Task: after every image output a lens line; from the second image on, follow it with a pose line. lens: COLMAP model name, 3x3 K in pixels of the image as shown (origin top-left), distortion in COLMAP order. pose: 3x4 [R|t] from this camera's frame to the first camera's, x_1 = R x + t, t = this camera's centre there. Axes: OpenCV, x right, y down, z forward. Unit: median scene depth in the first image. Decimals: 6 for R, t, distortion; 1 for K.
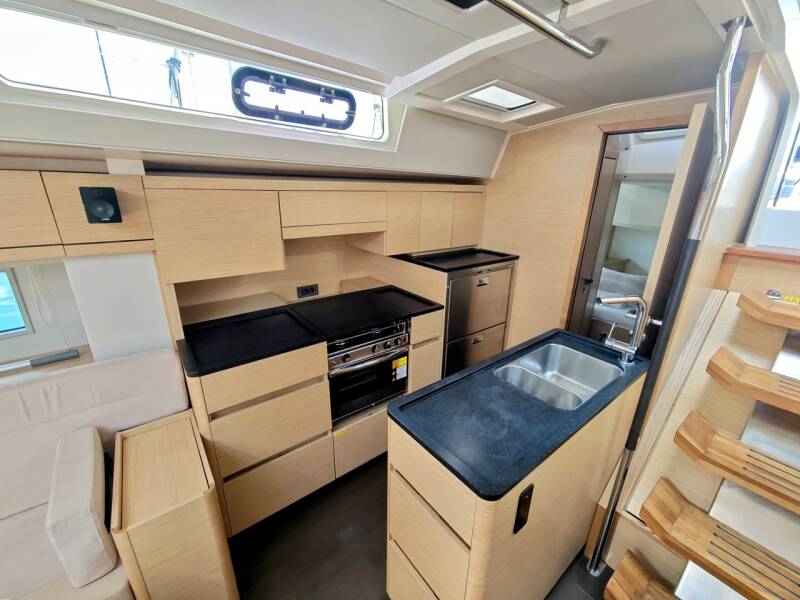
lens RADIAL K [[334.1, 0, 402.1], [0, 334.1, 300.1], [0, 0, 1]] dist [-0.009936, 0.006053]
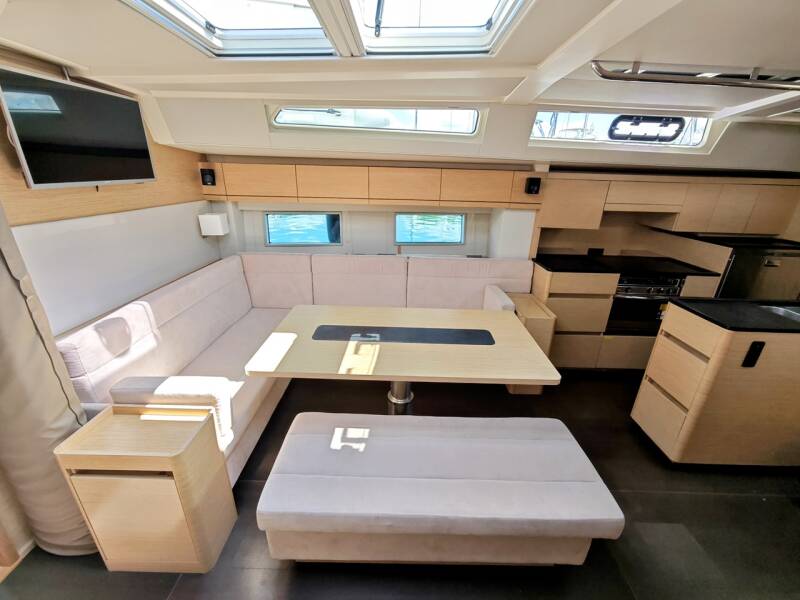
lens RADIAL K [[334.1, 0, 402.1], [0, 334.1, 300.1], [0, 0, 1]] dist [-0.009936, 0.006053]
pose [[0.781543, 0.223985, -0.582255, -0.083177], [-0.209708, 0.973337, 0.092944, 0.322815], [0.587548, 0.049464, 0.807676, -0.946586]]
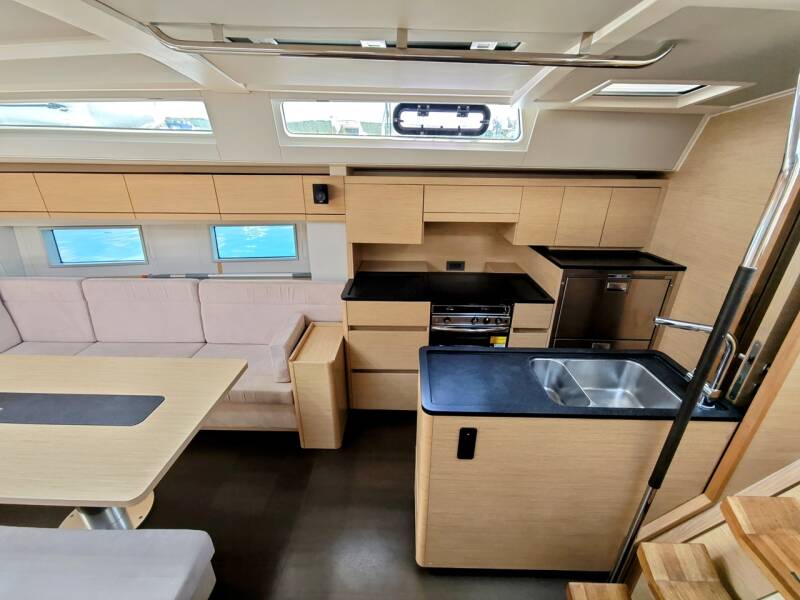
lens RADIAL K [[334.1, 0, 402.1], [0, 334.1, 300.1], [0, 0, 1]] dist [-0.009936, 0.006053]
pose [[0.775780, 0.228570, -0.588151, 0.463832], [-0.195603, 0.973284, 0.120240, -0.020559], [0.599921, 0.021764, 0.799763, -0.125248]]
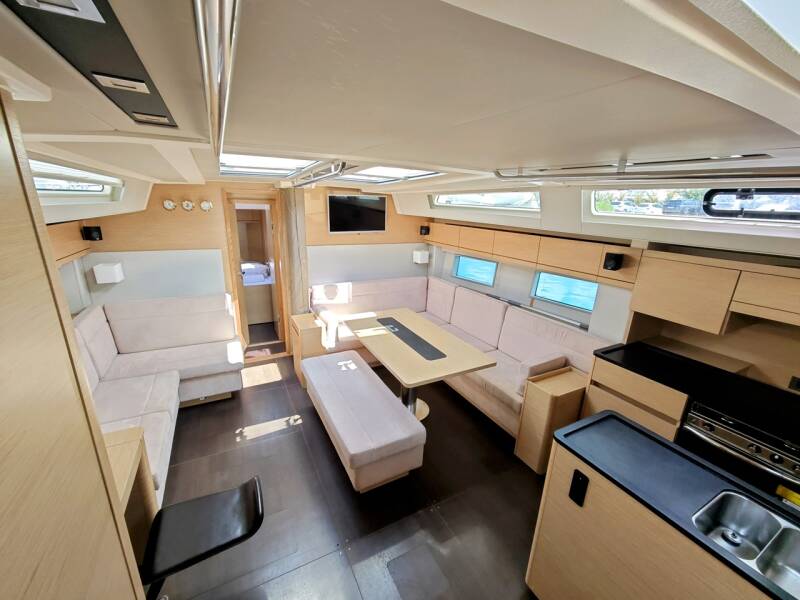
lens RADIAL K [[334.1, 0, 402.1], [0, 334.1, 300.1], [0, 0, 1]] dist [-0.009936, 0.006053]
pose [[-0.172551, 0.246677, -0.953613, 0.978241], [-0.357358, 0.886495, 0.293977, -0.156475], [0.917890, 0.391507, -0.064814, 0.025158]]
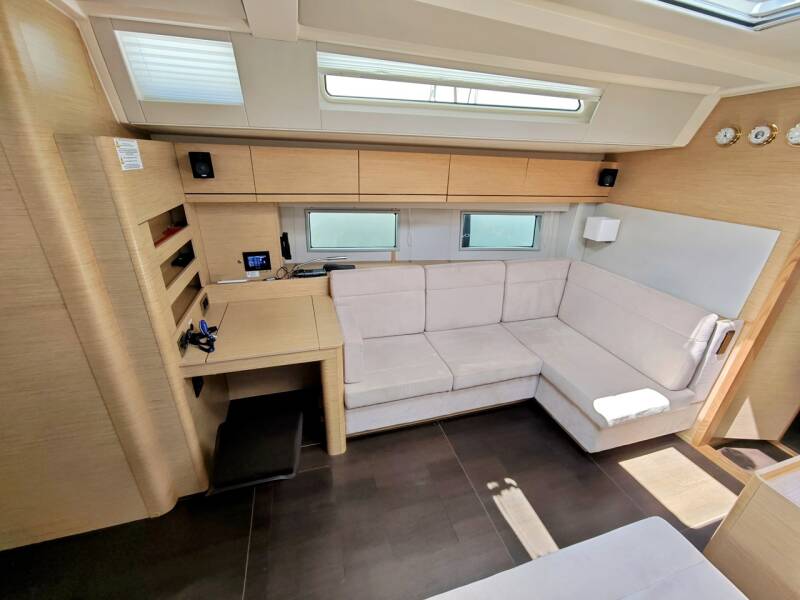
lens RADIAL K [[331.3, 0, 400.7], [0, 331.3, 301.0], [0, 0, 1]] dist [-0.004830, 0.000667]
pose [[-0.930421, -0.194304, 0.310744, -0.259478], [0.066881, 0.743632, 0.665236, 0.022657], [-0.360337, 0.639733, -0.678895, -0.093390]]
